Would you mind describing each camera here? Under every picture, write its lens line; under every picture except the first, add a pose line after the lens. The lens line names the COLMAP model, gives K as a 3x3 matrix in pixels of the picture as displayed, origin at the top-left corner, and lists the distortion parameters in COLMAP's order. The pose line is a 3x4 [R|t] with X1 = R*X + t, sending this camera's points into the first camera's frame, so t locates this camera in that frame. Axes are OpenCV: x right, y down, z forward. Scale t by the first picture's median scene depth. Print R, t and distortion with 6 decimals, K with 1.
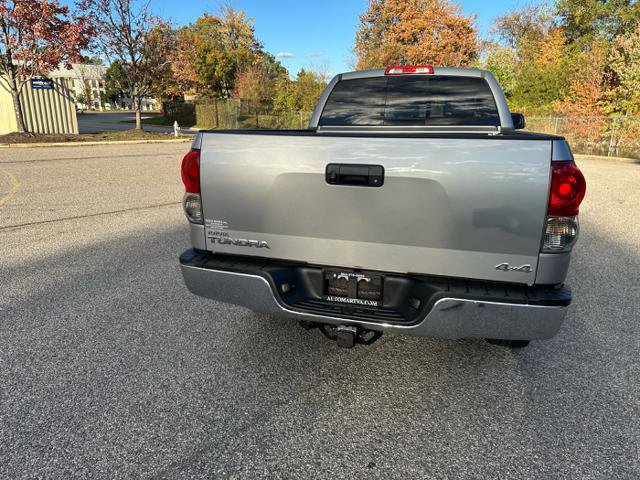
lens RADIAL K [[461.5, 0, 320.0], [0, 461.5, 240.0], [0, 0, 1]] dist [0.042744, -0.053703]
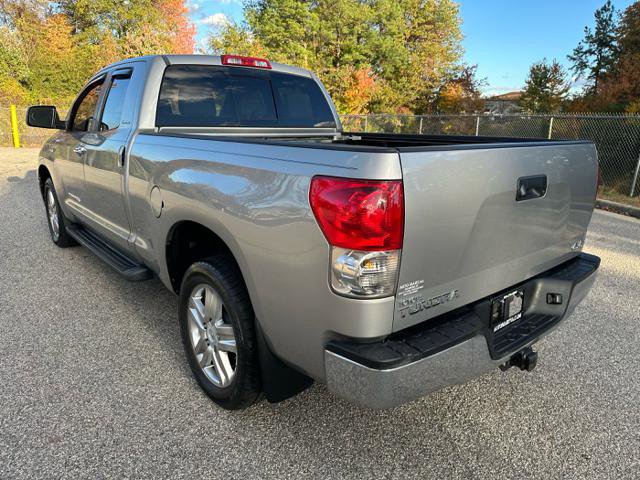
lens RADIAL K [[461.5, 0, 320.0], [0, 461.5, 240.0], [0, 0, 1]] dist [0.042744, -0.053703]
pose [[0.519158, -0.212742, 0.827778, -0.505296], [0.196849, 0.972250, 0.126413, -0.128937], [-0.831700, 0.097319, 0.546629, 0.451739]]
